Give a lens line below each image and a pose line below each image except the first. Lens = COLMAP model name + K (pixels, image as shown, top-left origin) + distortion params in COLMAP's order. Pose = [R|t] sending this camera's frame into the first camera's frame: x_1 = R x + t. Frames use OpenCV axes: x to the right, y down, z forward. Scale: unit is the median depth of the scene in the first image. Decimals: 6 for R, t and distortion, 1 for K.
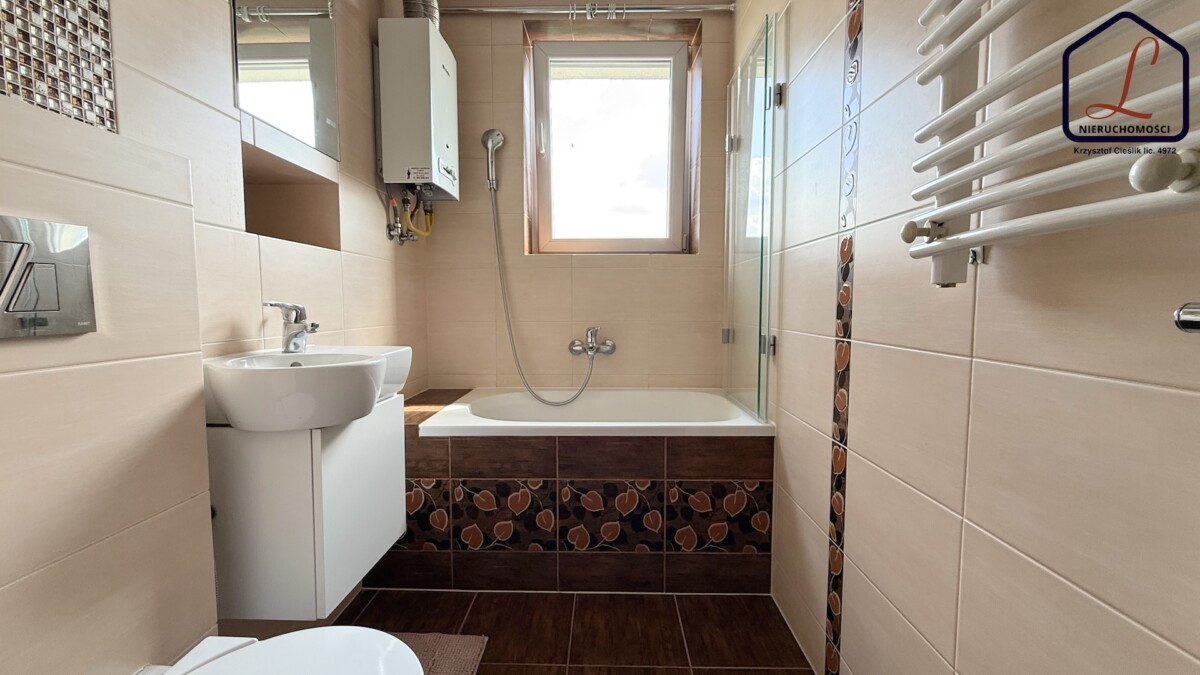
lens RADIAL K [[483.7, 0, 599.3], [0, 483.7, 338.3], [0, 0, 1]] dist [0.003858, 0.000246]
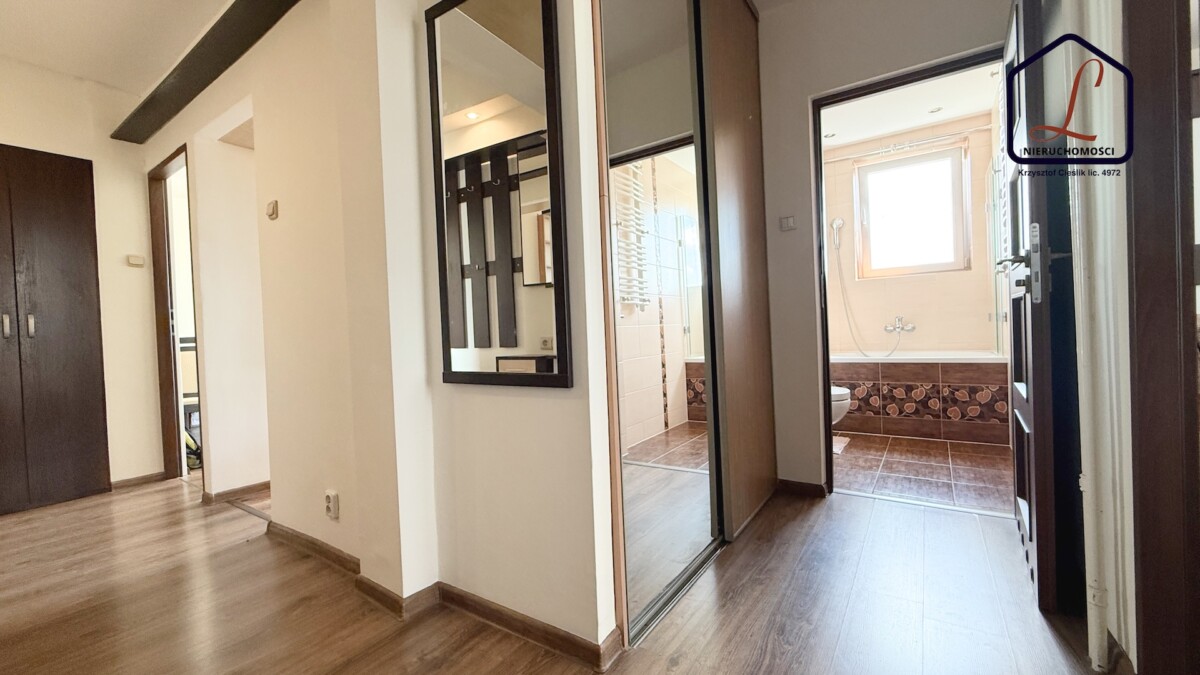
lens RADIAL K [[483.7, 0, 596.4], [0, 483.7, 338.3], [0, 0, 1]] dist [0.003858, 0.000246]
pose [[0.829418, -0.024344, -0.558097, 0.076517], [0.000987, 0.999112, -0.042114, 0.181686], [0.558627, 0.034379, 0.828706, -1.556485]]
